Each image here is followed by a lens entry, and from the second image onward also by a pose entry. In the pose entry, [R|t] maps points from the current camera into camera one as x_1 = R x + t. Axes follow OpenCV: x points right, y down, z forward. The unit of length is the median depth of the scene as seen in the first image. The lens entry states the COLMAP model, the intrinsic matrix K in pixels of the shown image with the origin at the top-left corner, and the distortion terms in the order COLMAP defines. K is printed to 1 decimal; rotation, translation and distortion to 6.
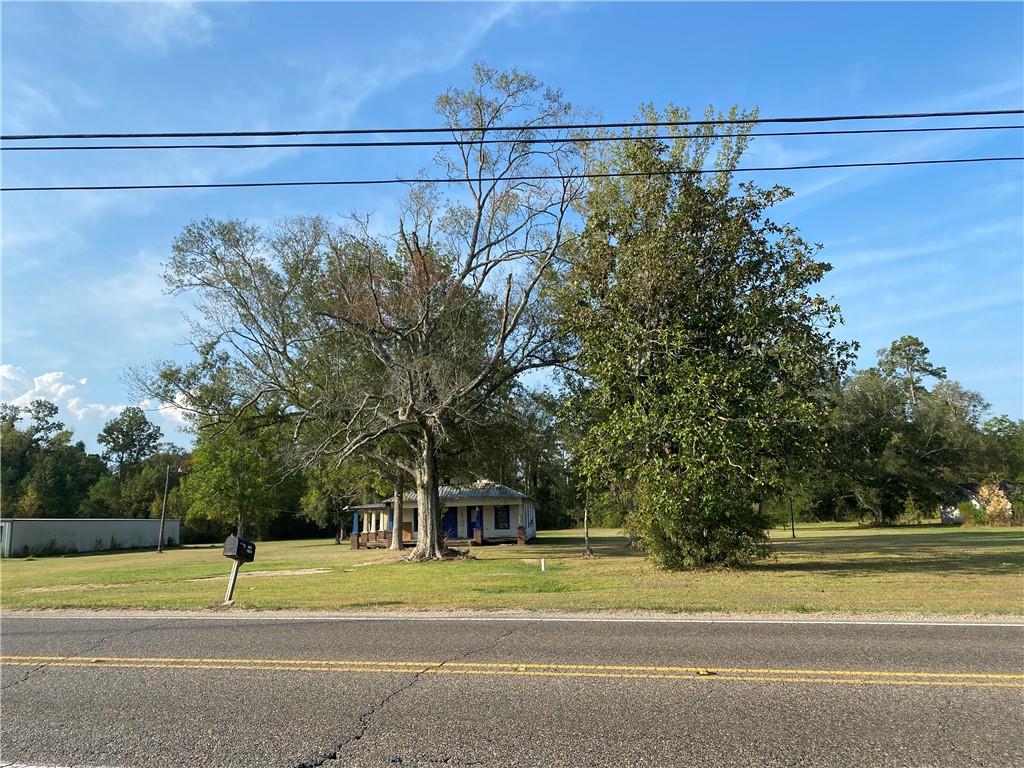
lens RADIAL K [[777.1, 0, 489.9], [0, 777.1, 382.4], [0, 0, 1]] dist [0.072022, -0.076295]
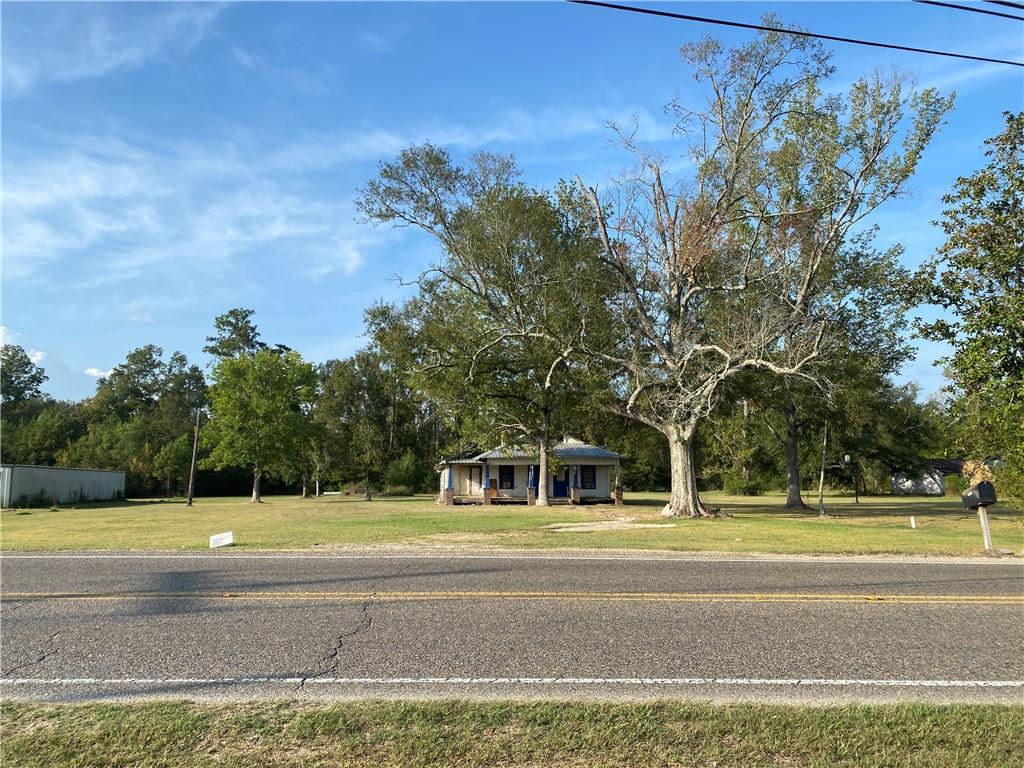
lens RADIAL K [[777.1, 0, 489.9], [0, 777.1, 382.4], [0, 0, 1]] dist [0.072022, -0.076295]
pose [[0.979471, 0.050367, 0.195193, -0.274840], [-0.059172, 0.997464, 0.039540, 0.017576], [-0.192707, -0.050279, 0.979967, 0.046348]]
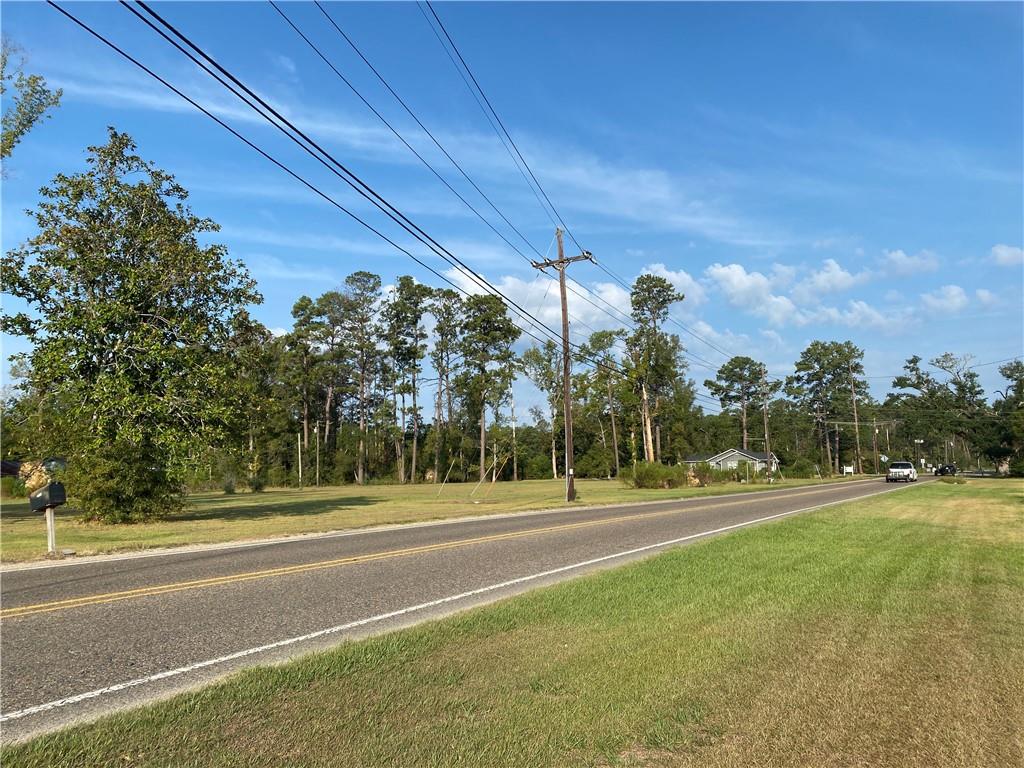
lens RADIAL K [[780.6, 0, 512.0], [0, 780.6, 384.0], [0, 0, 1]] dist [0.063888, -0.061775]
pose [[0.272953, 0.130171, 0.953180, -0.270466], [-0.155033, 0.983805, -0.089958, 0.019626], [-0.949453, -0.123220, 0.288713, 0.057516]]
